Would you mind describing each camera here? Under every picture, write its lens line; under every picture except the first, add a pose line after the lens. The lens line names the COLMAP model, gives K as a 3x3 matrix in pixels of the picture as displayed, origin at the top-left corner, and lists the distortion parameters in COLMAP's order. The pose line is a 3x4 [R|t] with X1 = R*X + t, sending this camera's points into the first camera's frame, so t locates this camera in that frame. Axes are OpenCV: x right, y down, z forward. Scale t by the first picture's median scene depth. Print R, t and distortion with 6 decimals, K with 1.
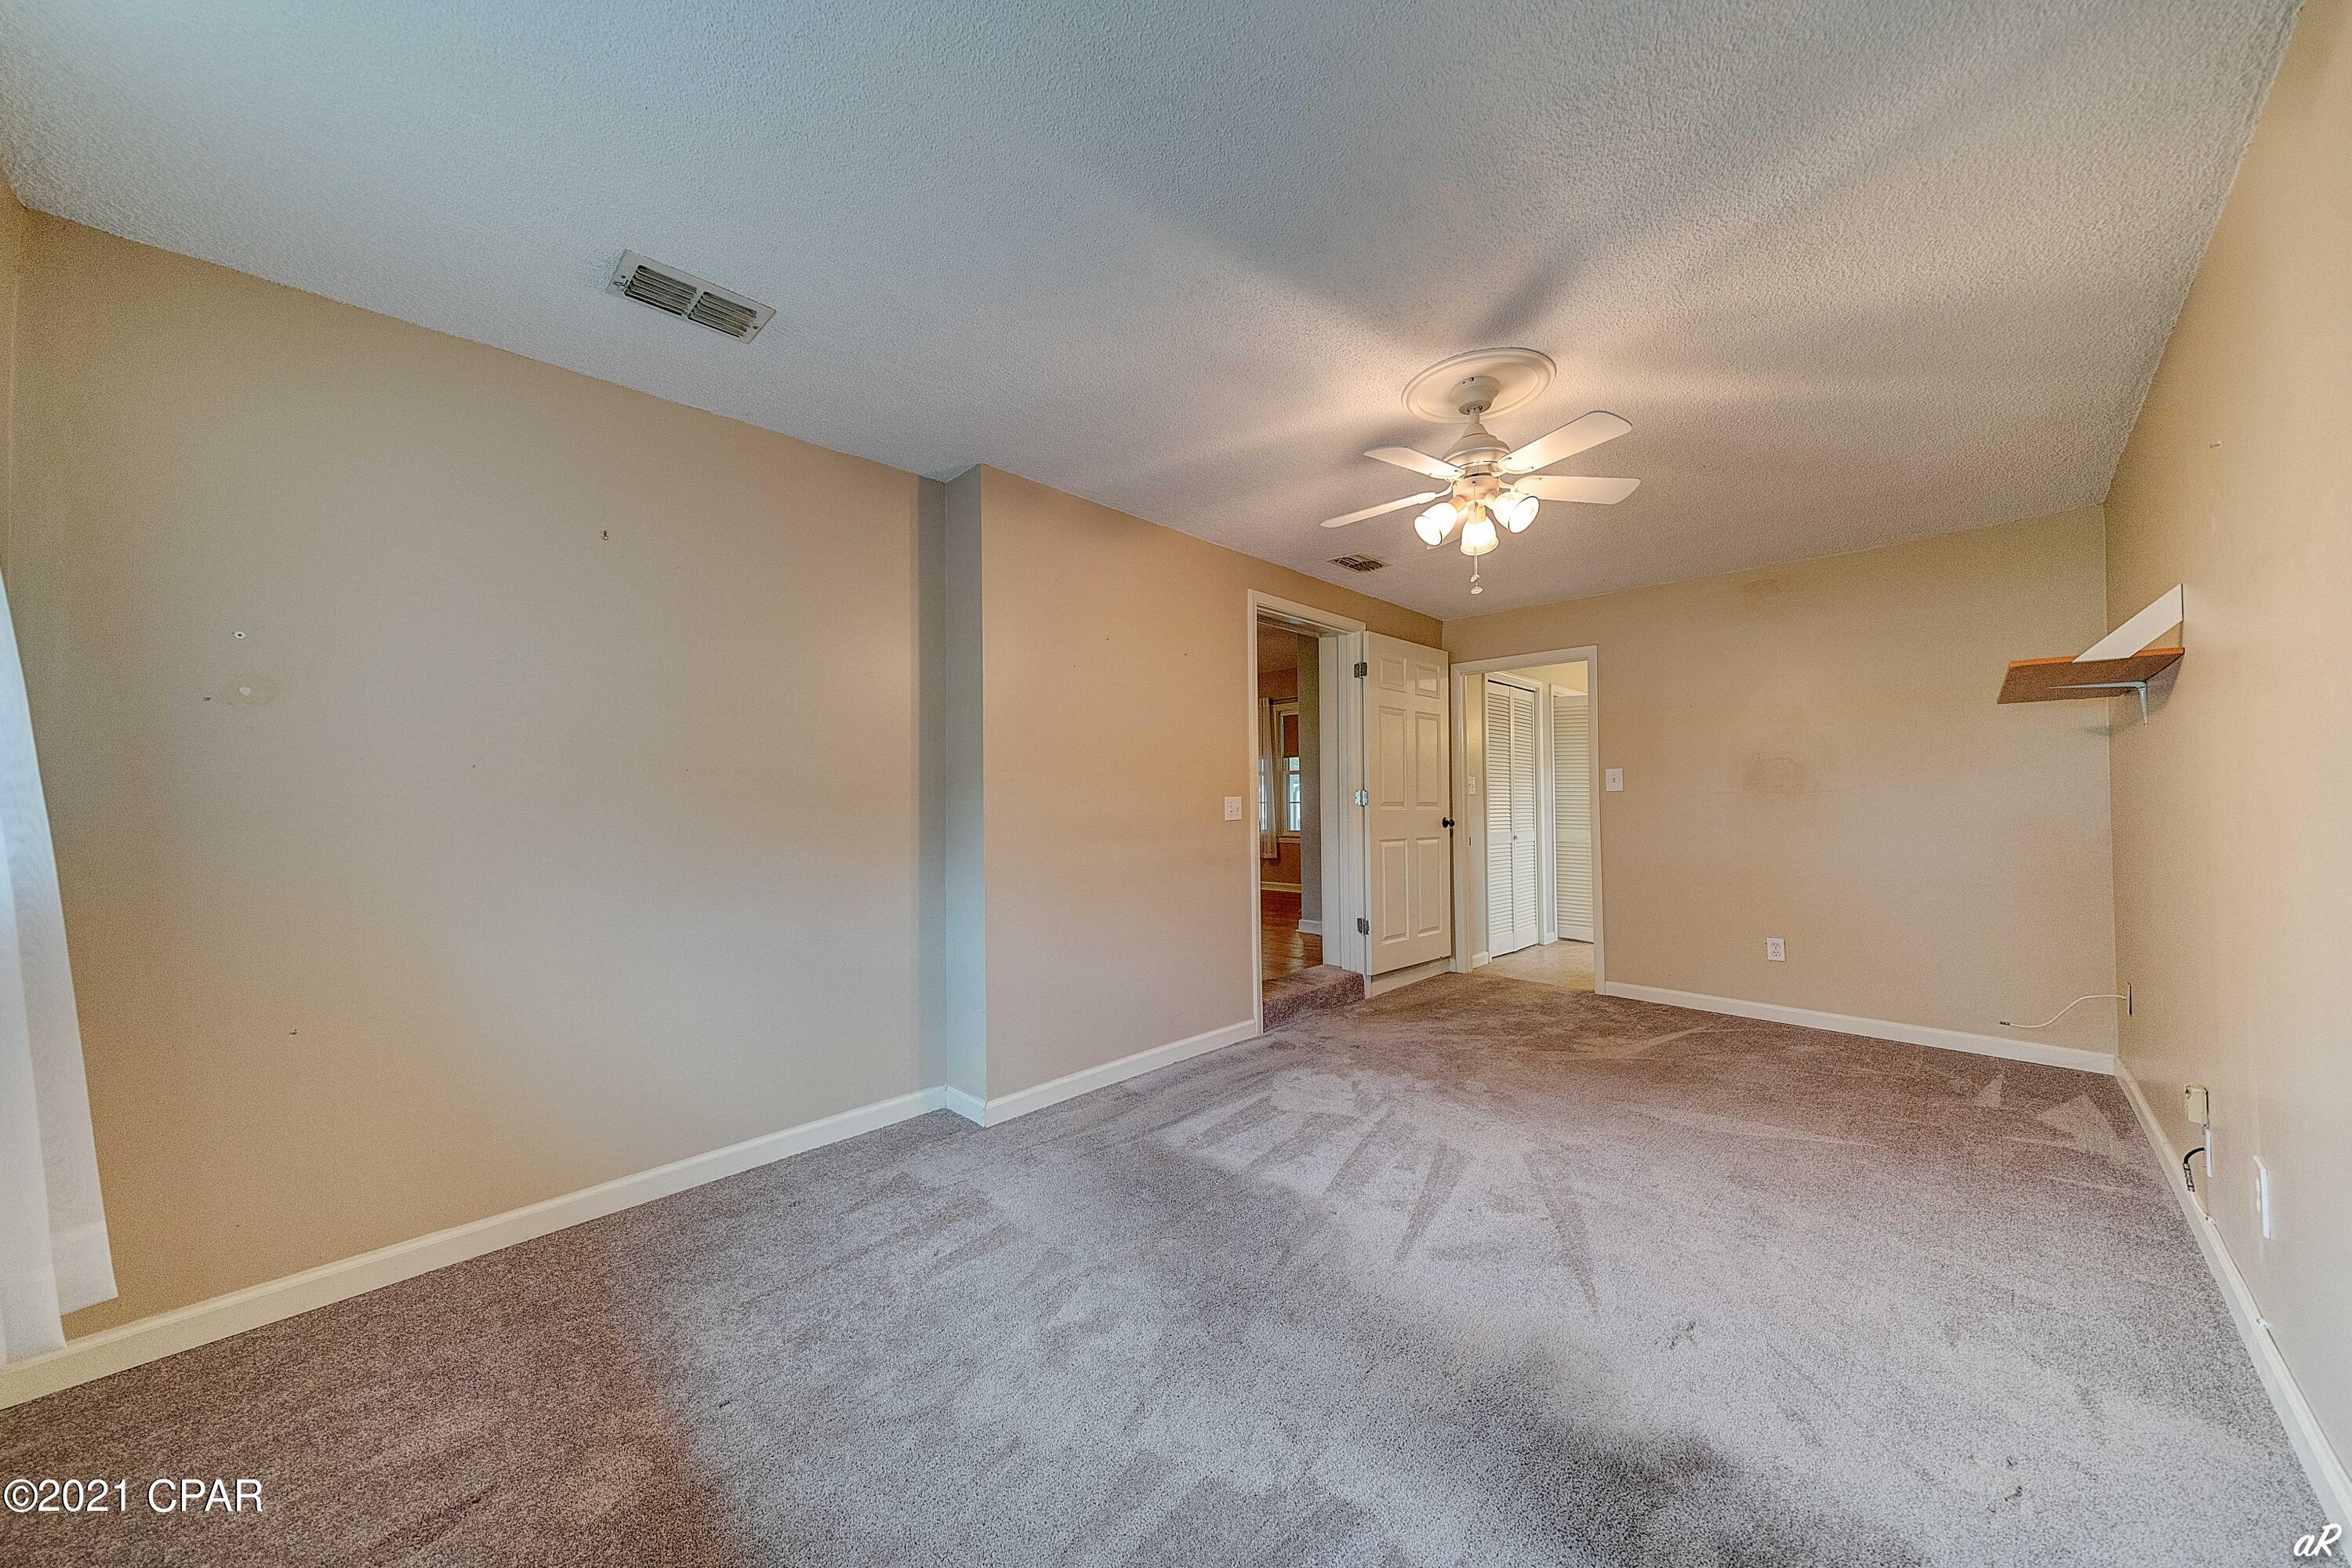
lens RADIAL K [[793.9, 0, 1185.4], [0, 793.9, 780.6], [0, 0, 1]] dist [-0.001048, -0.000083]
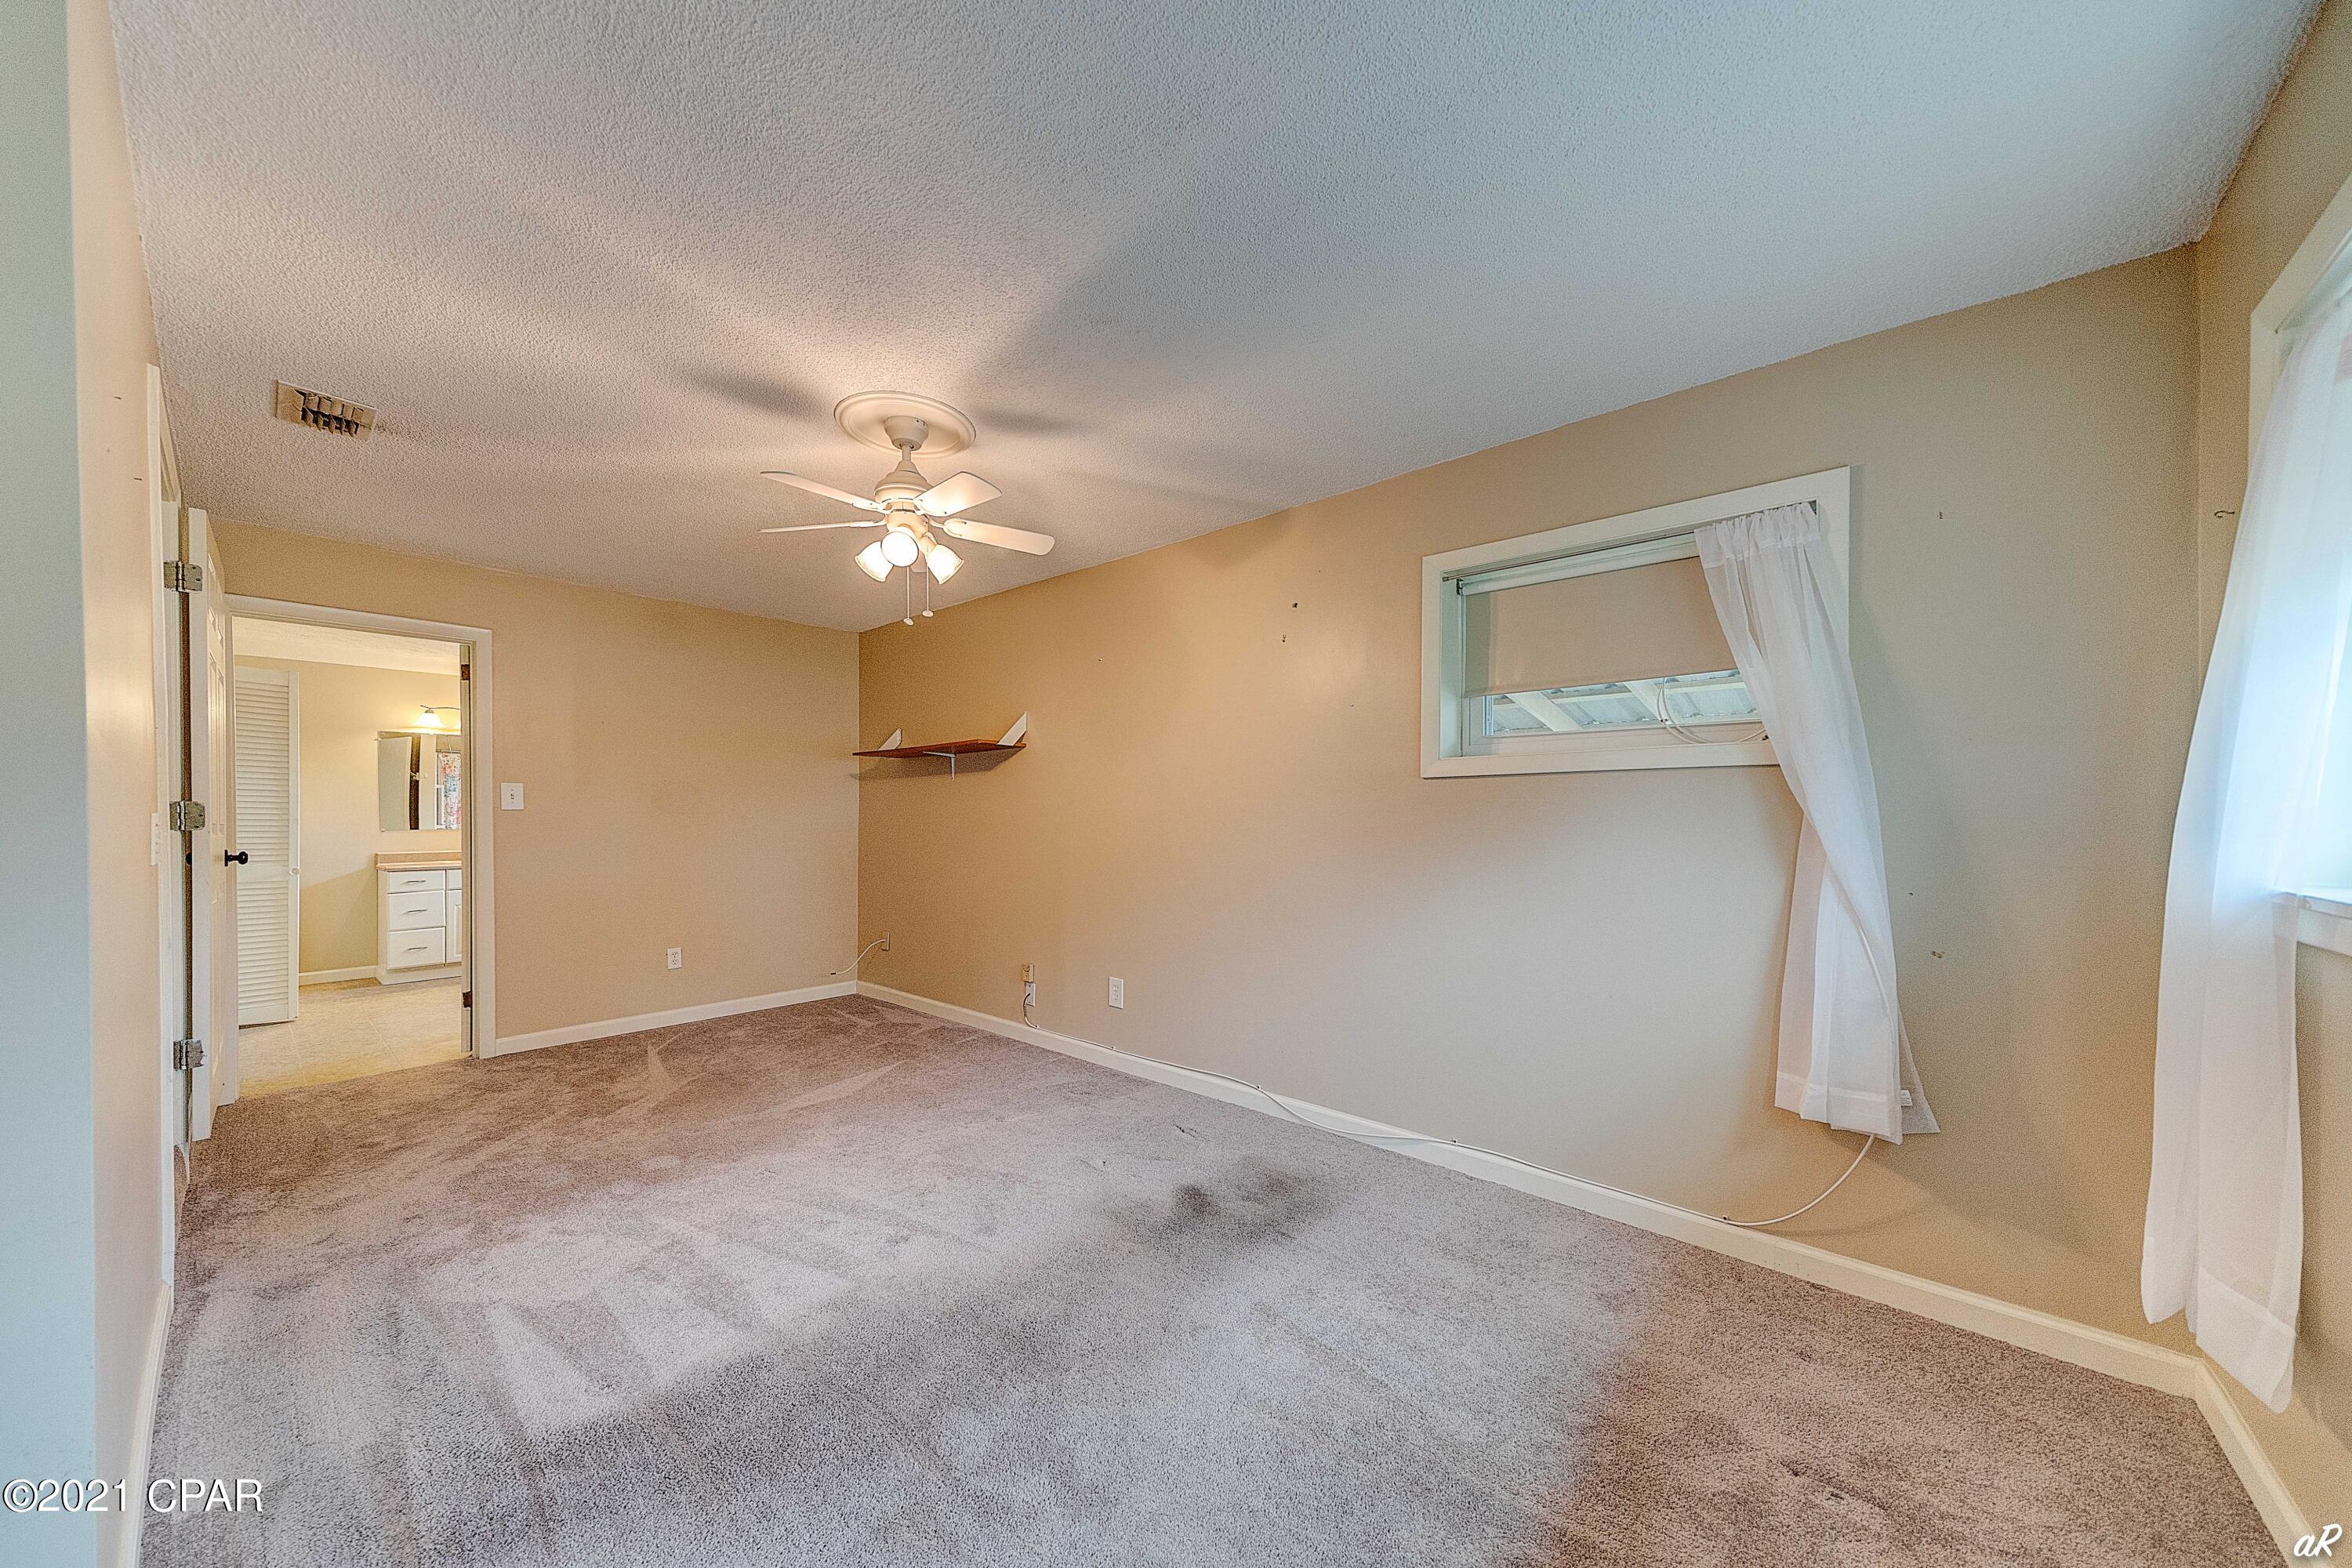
lens RADIAL K [[808.0, 0, 1182.5], [0, 808.0, 828.3], [0, 0, 1]] dist [0.000048, -0.000025]
pose [[-0.077868, -0.012684, 0.996883, -0.529896], [-0.028362, 0.999543, 0.010503, 0.005395], [-0.996560, -0.027456, -0.078192, 0.520874]]
